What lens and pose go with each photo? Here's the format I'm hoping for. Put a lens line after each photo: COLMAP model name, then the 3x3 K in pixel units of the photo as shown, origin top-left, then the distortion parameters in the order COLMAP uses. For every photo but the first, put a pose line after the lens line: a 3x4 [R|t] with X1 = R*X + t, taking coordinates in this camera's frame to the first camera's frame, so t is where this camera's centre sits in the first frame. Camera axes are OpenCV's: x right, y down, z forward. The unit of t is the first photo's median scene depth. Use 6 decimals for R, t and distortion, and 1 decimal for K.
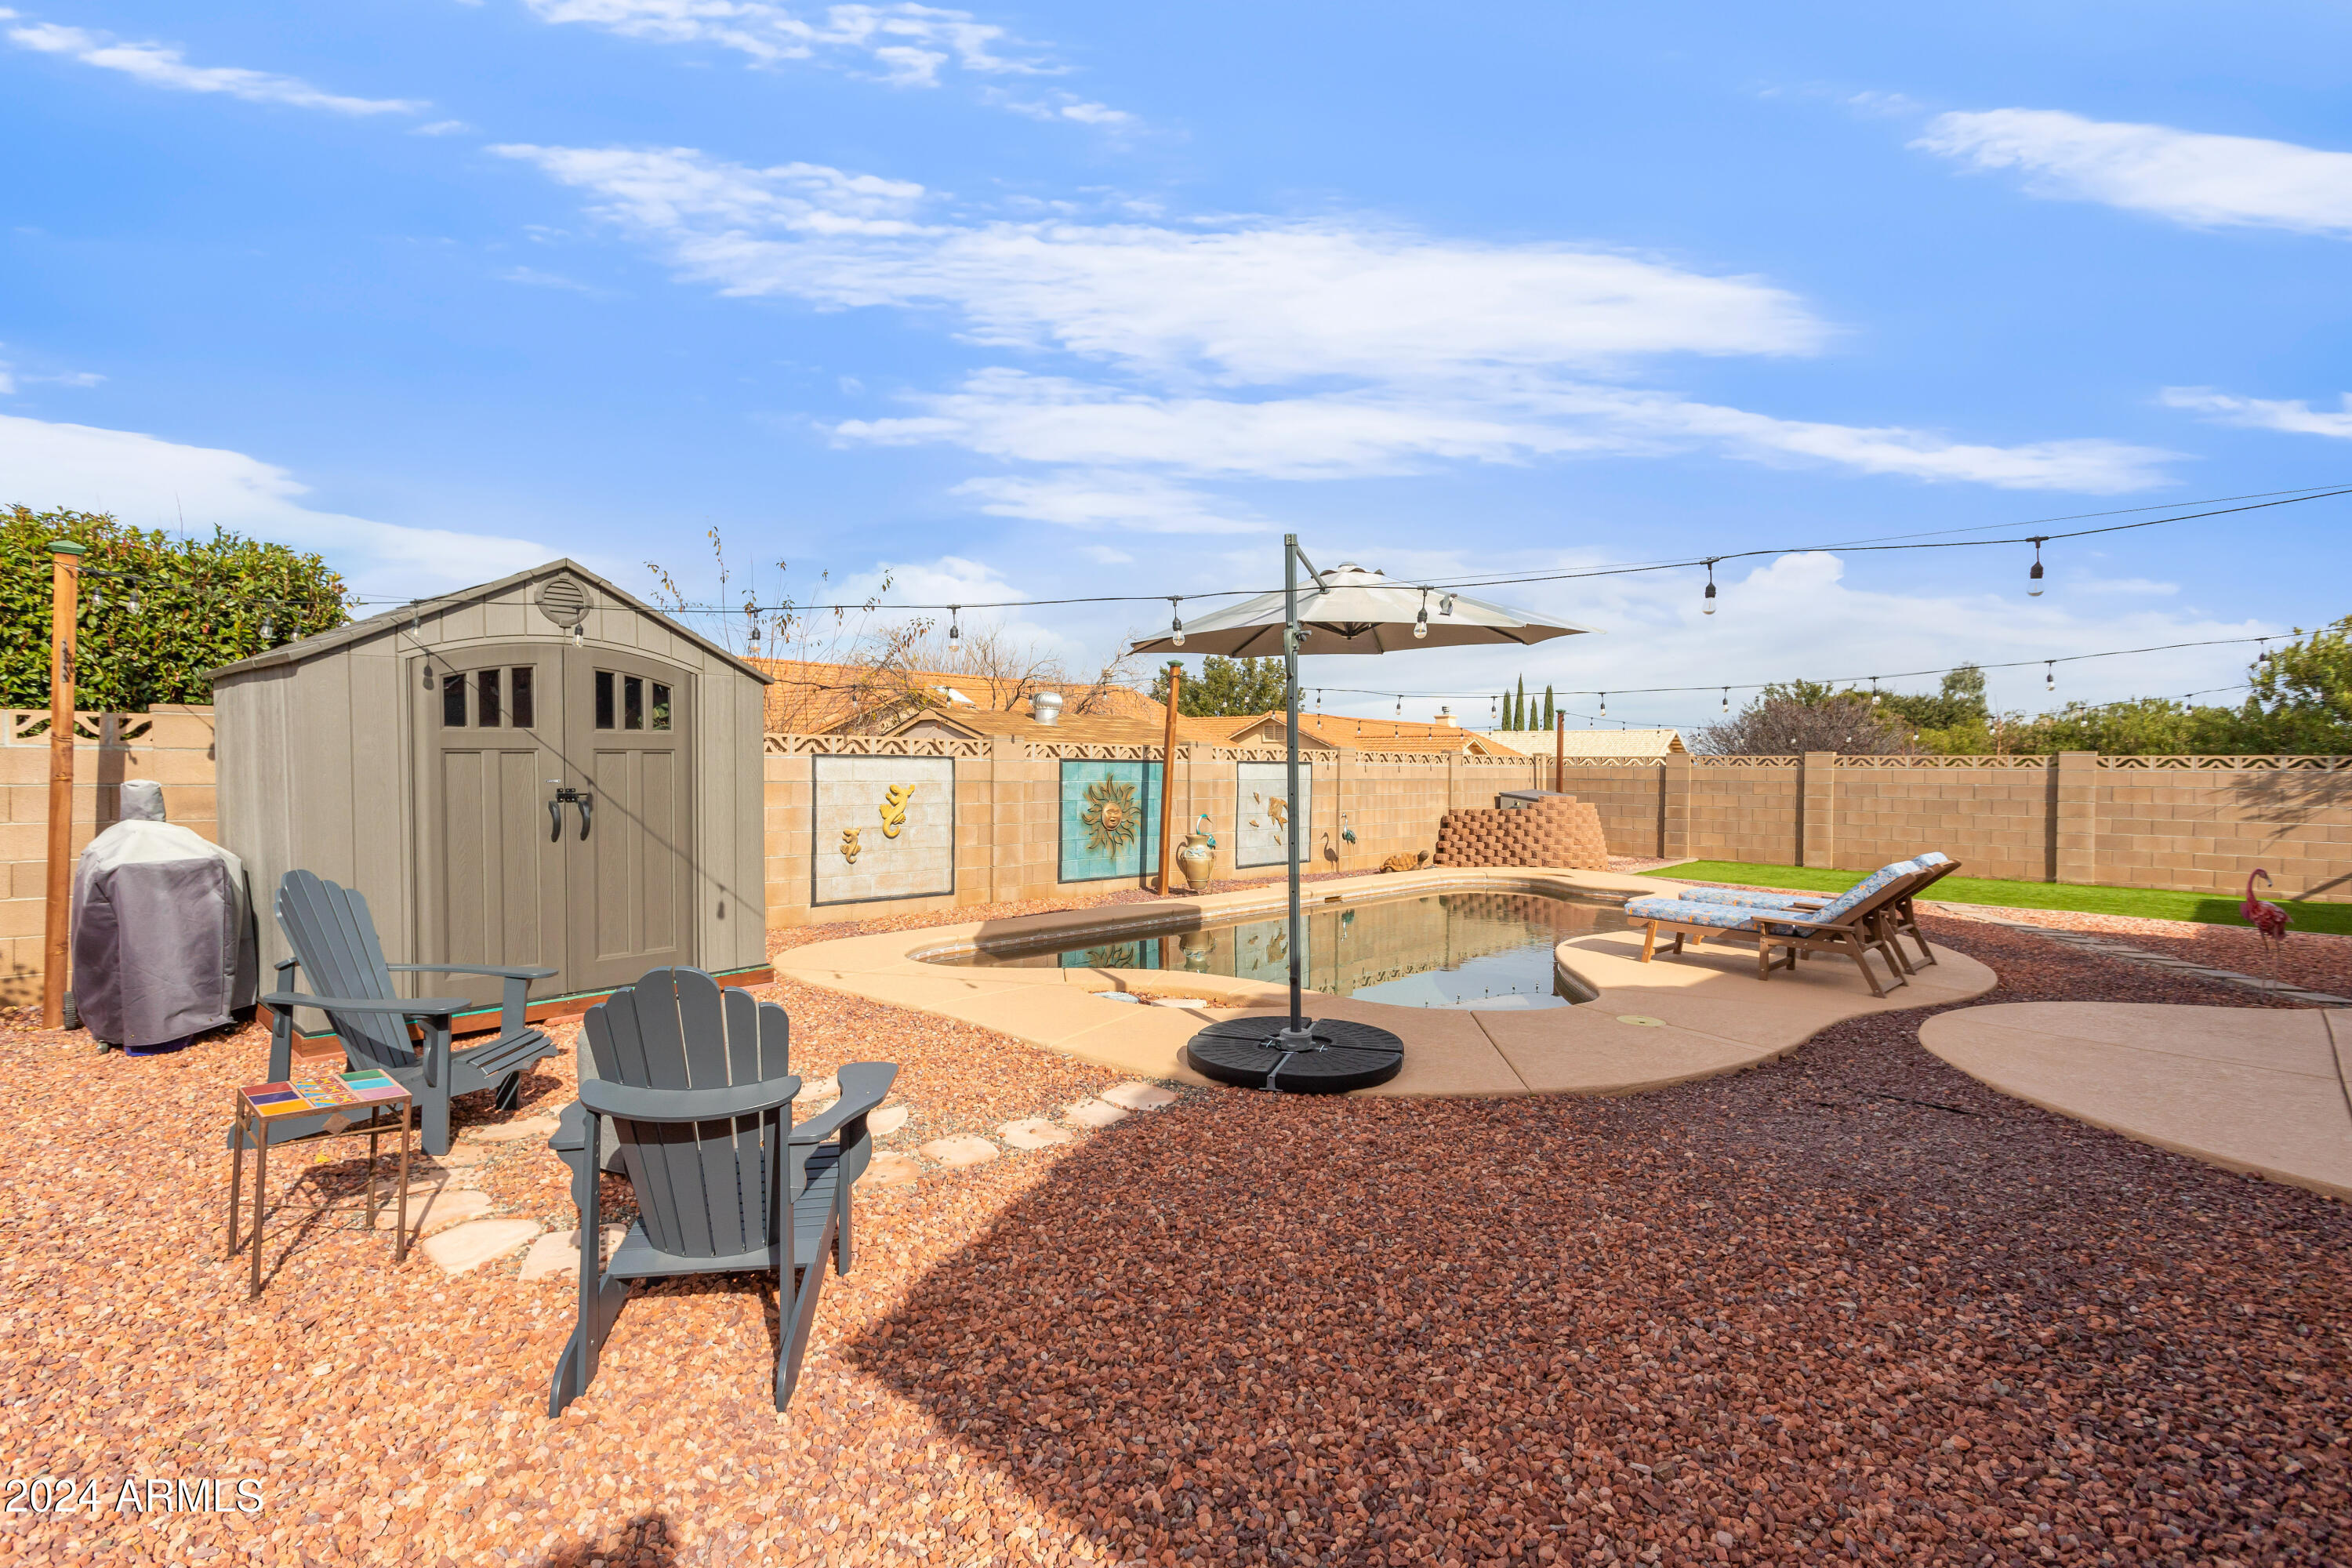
lens RADIAL K [[1122.6, 0, 1176.0], [0, 1122.6, 784.0], [0, 0, 1]] dist [0.003980, 0.000964]
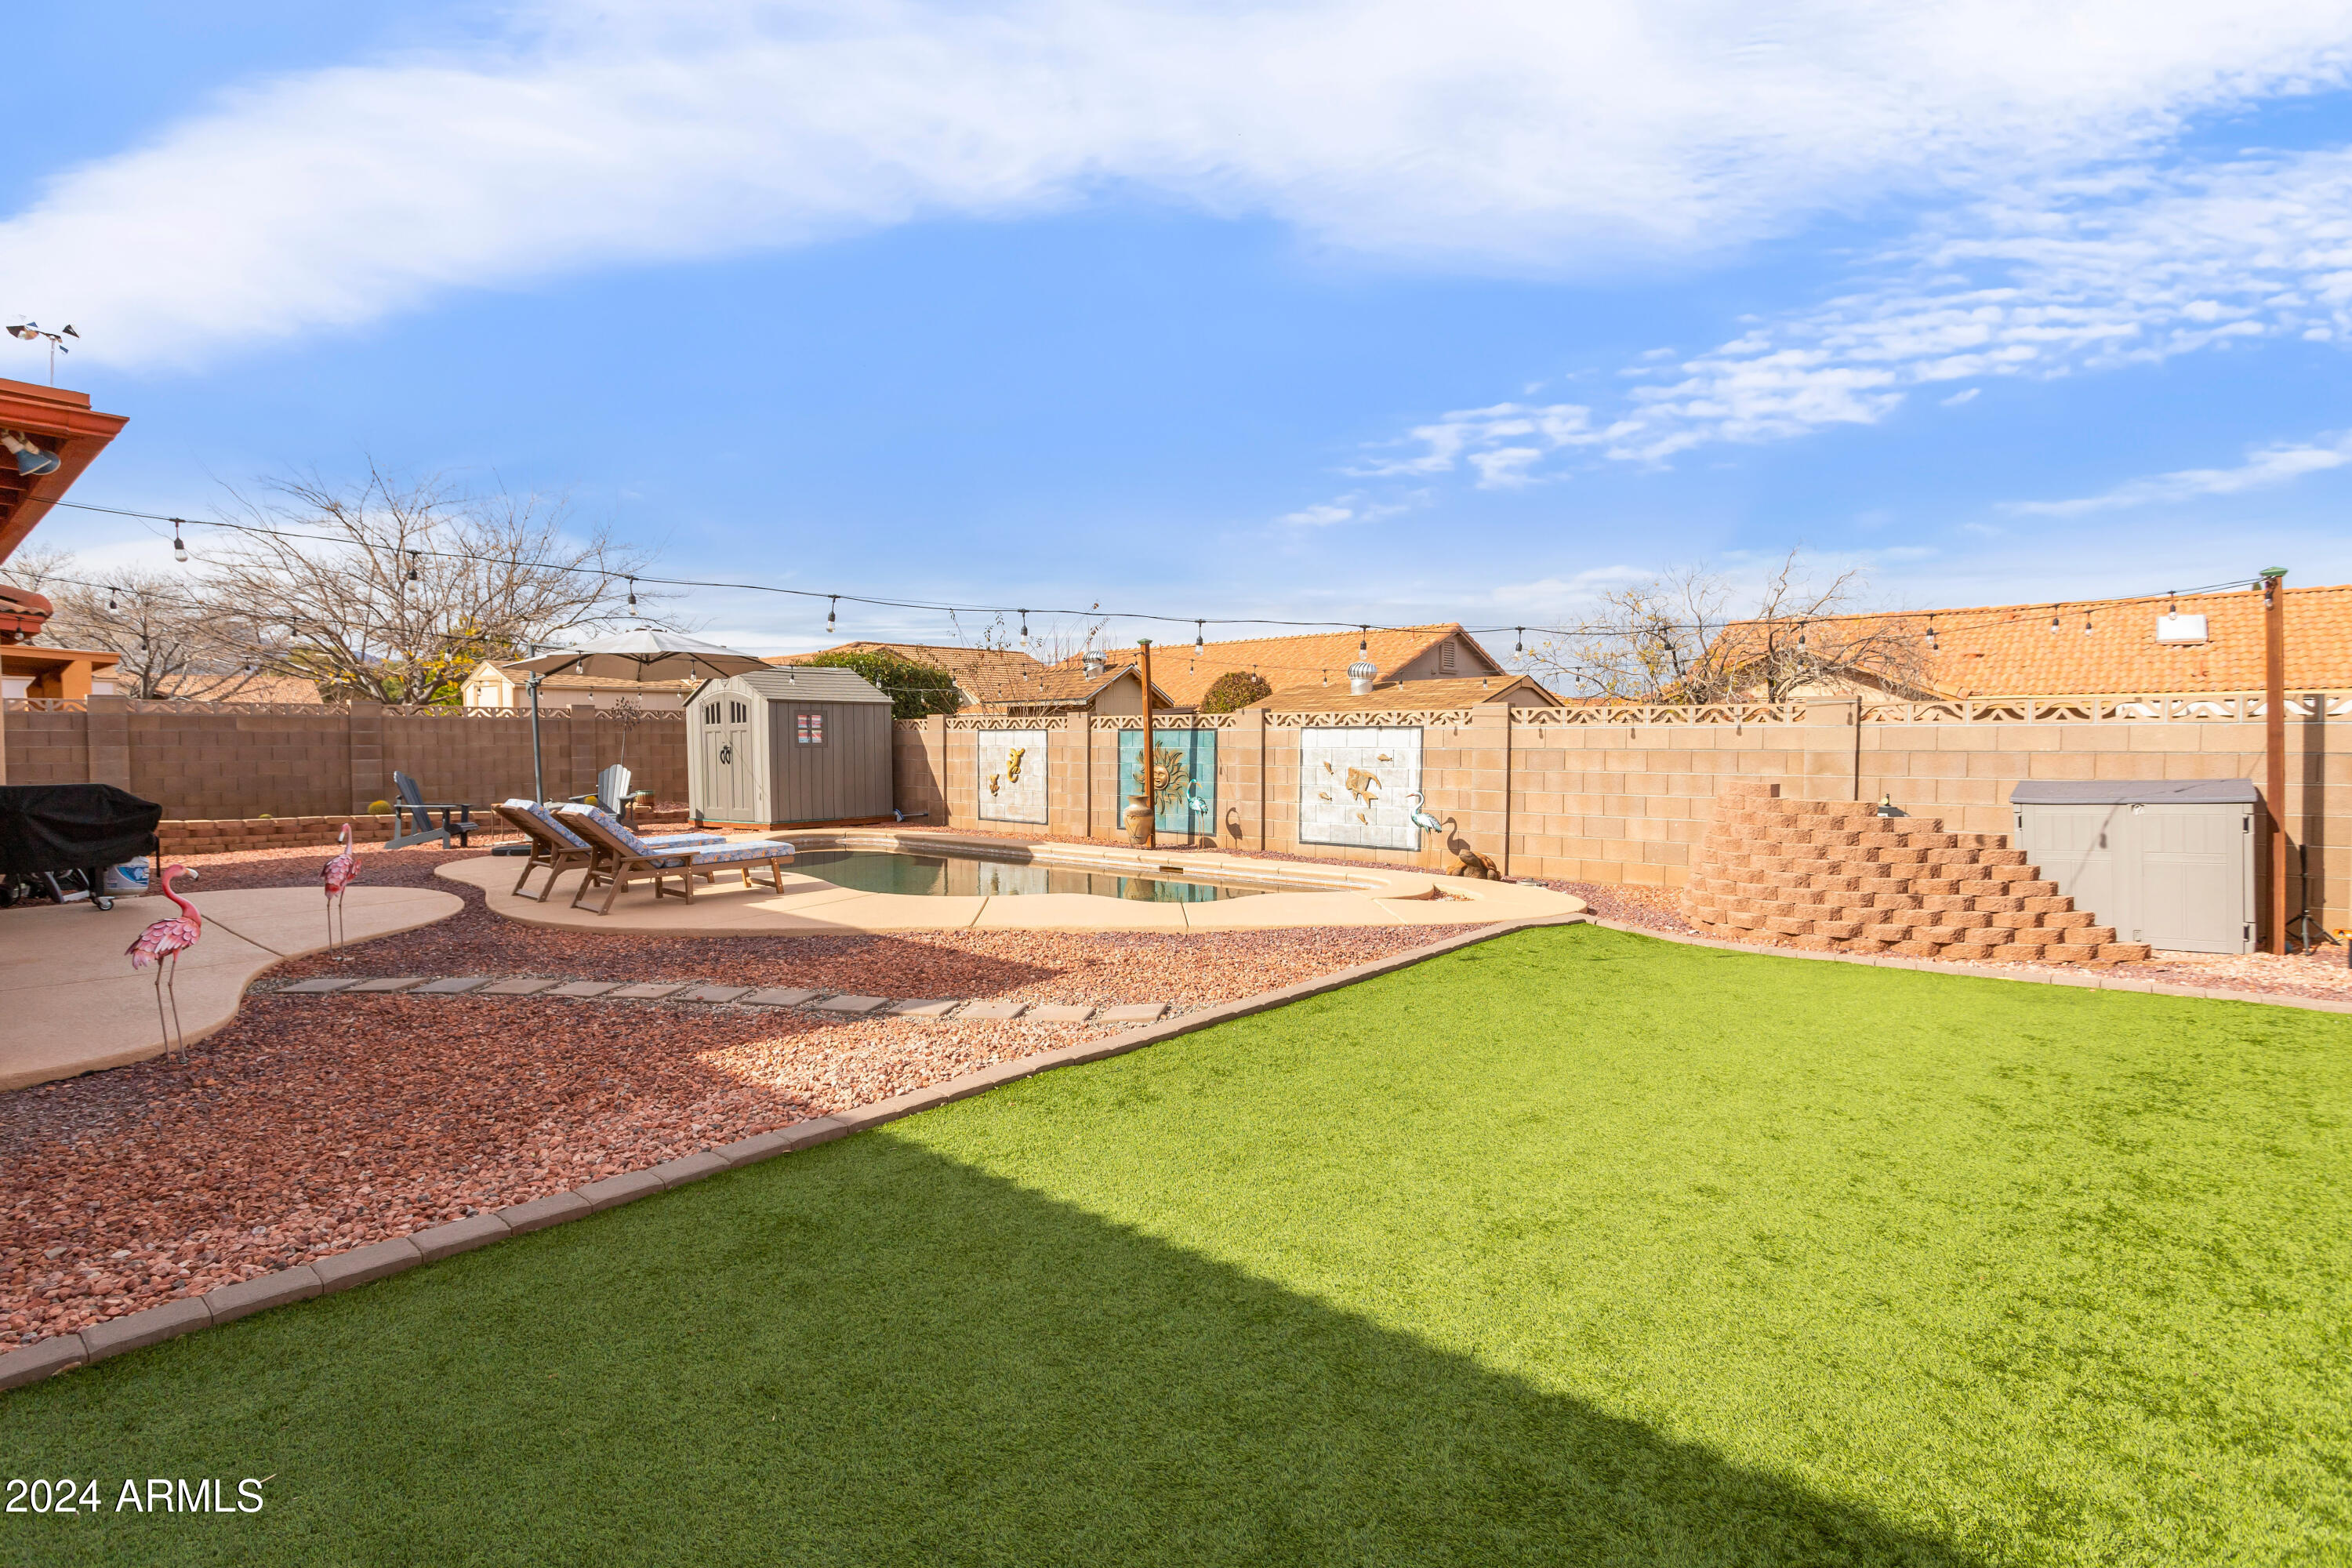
lens RADIAL K [[1163.9, 0, 1176.0], [0, 1163.9, 784.0], [0, 0, 1]] dist [-0.003700, -0.000426]
pose [[0.040106, 0.029249, -0.998767, 1.110096], [-0.014617, 0.999482, 0.028683, 0.000511], [0.999089, 0.013448, 0.040513, 0.941956]]
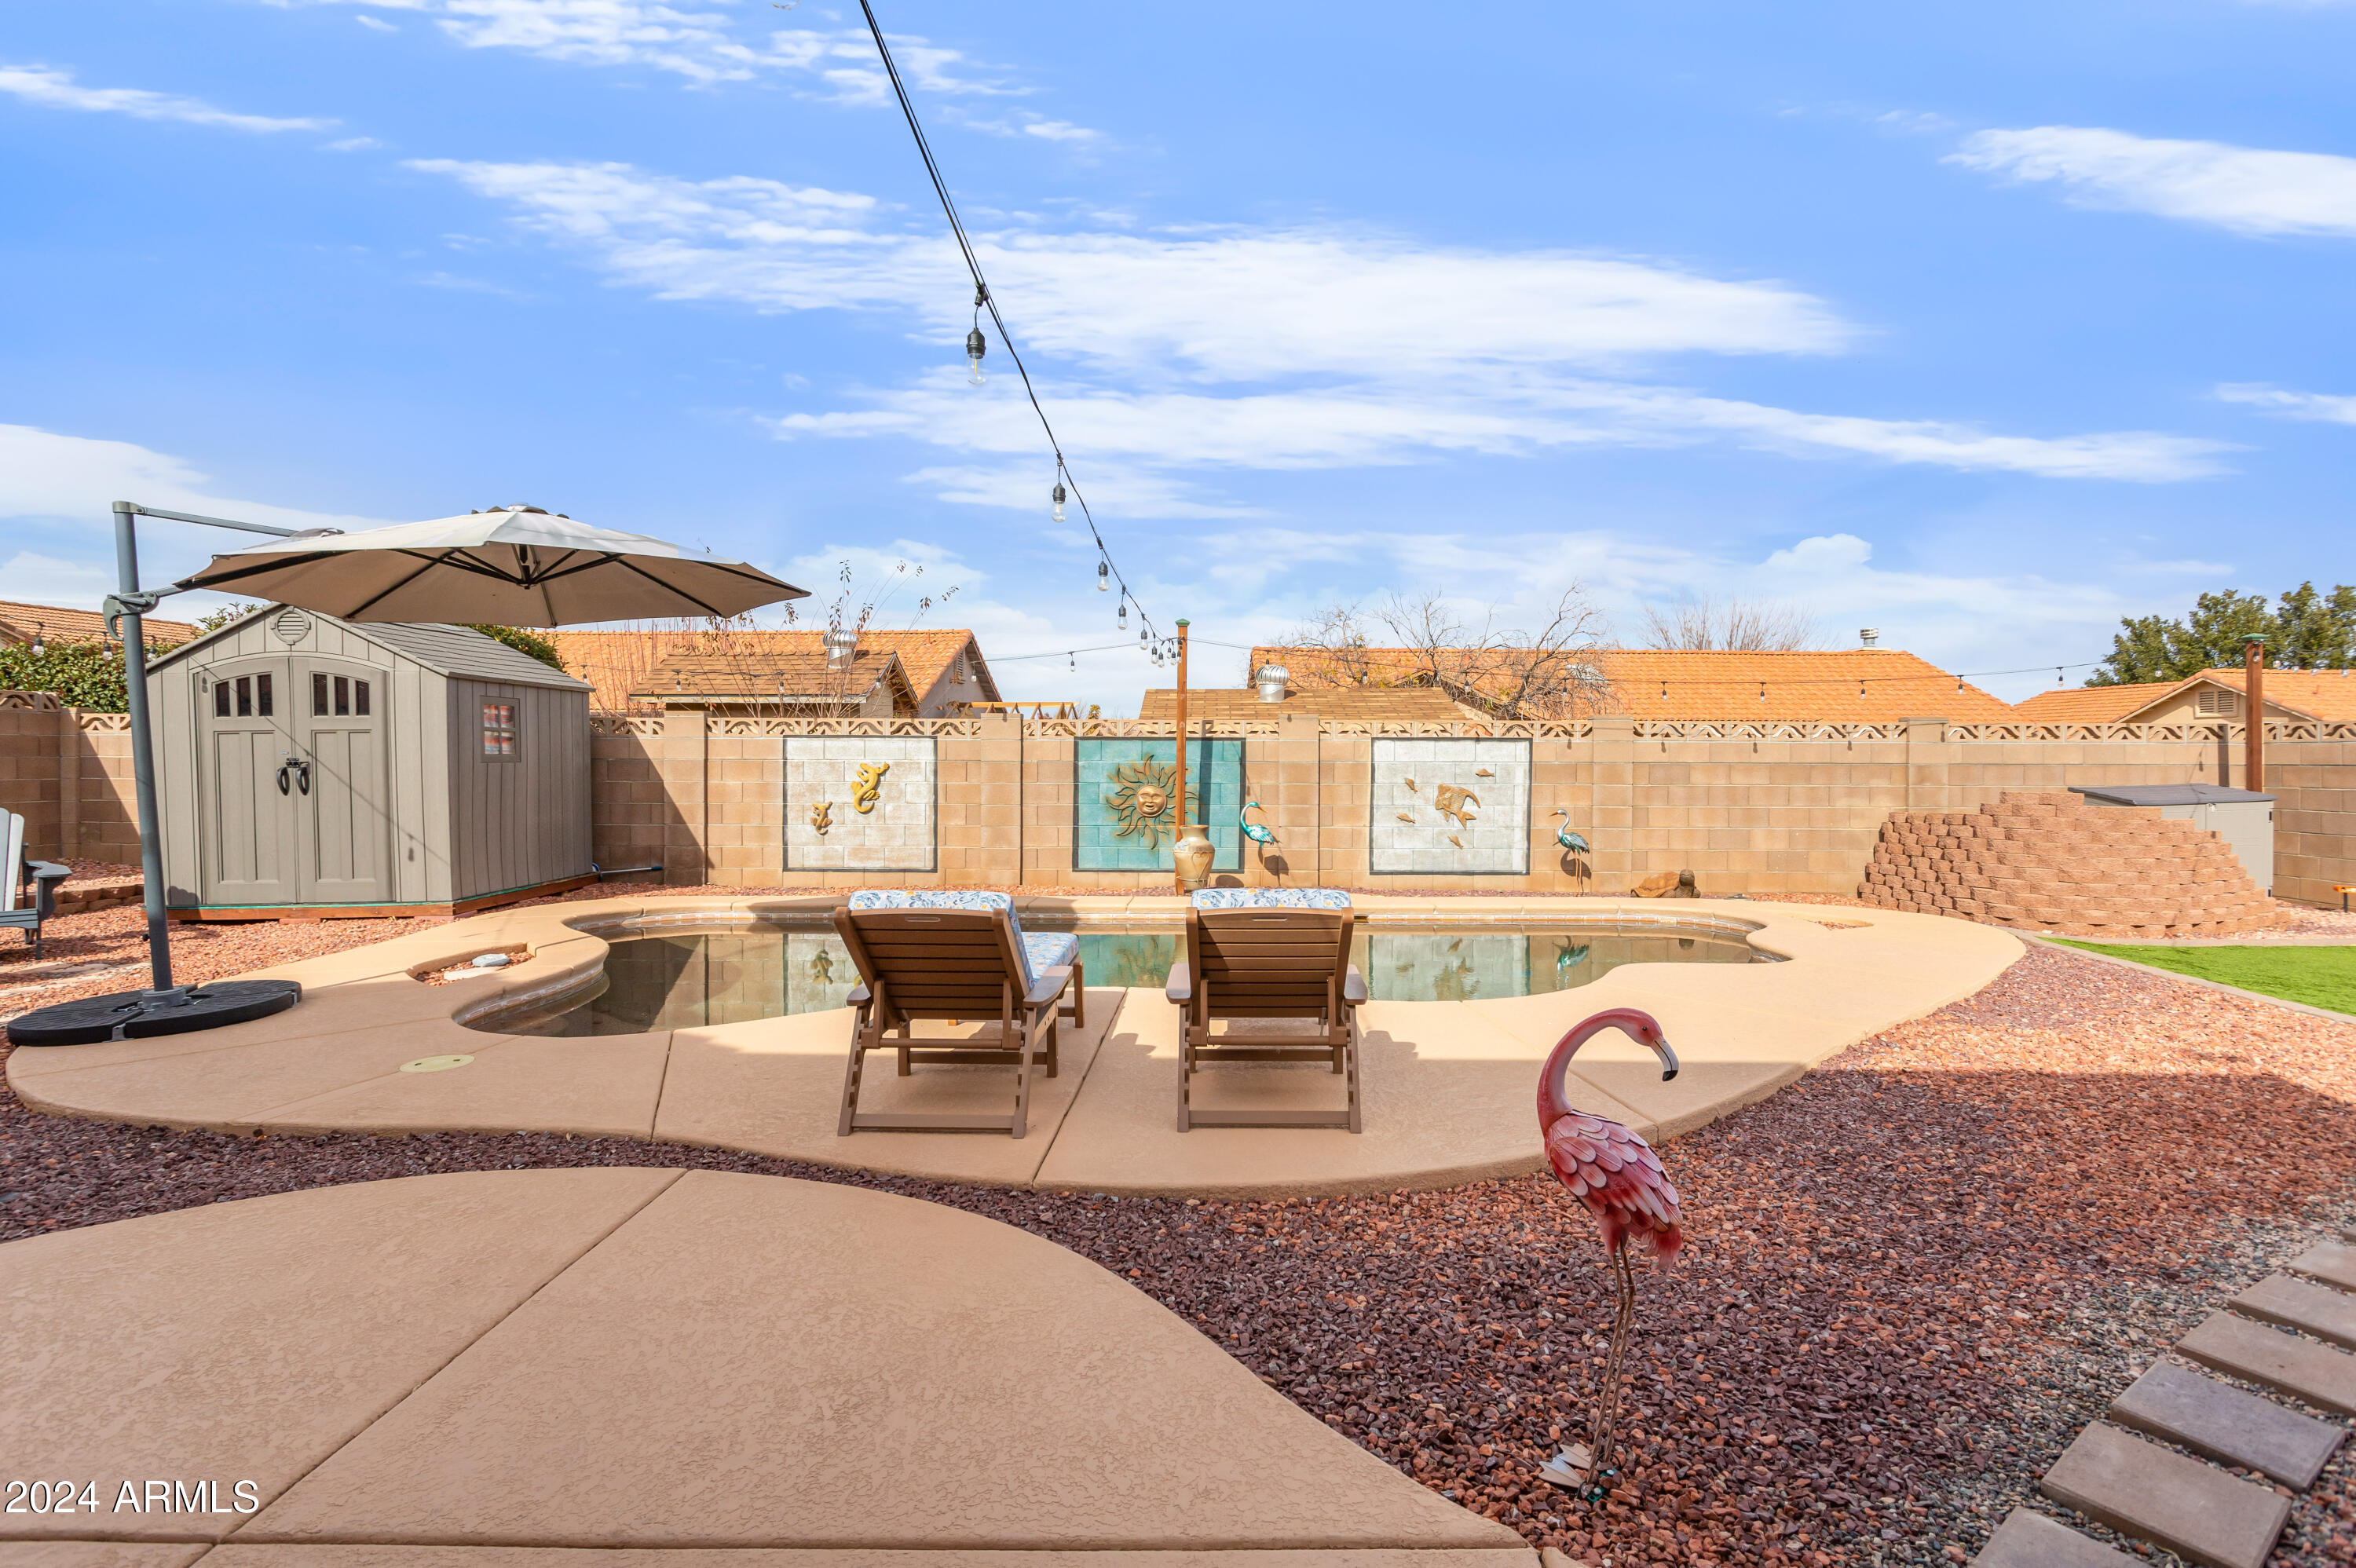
lens RADIAL K [[1158.5, 0, 1225.9], [0, 1158.5, 773.1], [0, 0, 1]] dist [0.005977, 0.000636]
pose [[0.686300, 0.004442, -0.727305, 0.632180], [-0.008294, 0.999964, -0.001718, 0.007310], [0.727272, 0.007211, 0.686312, 0.403024]]
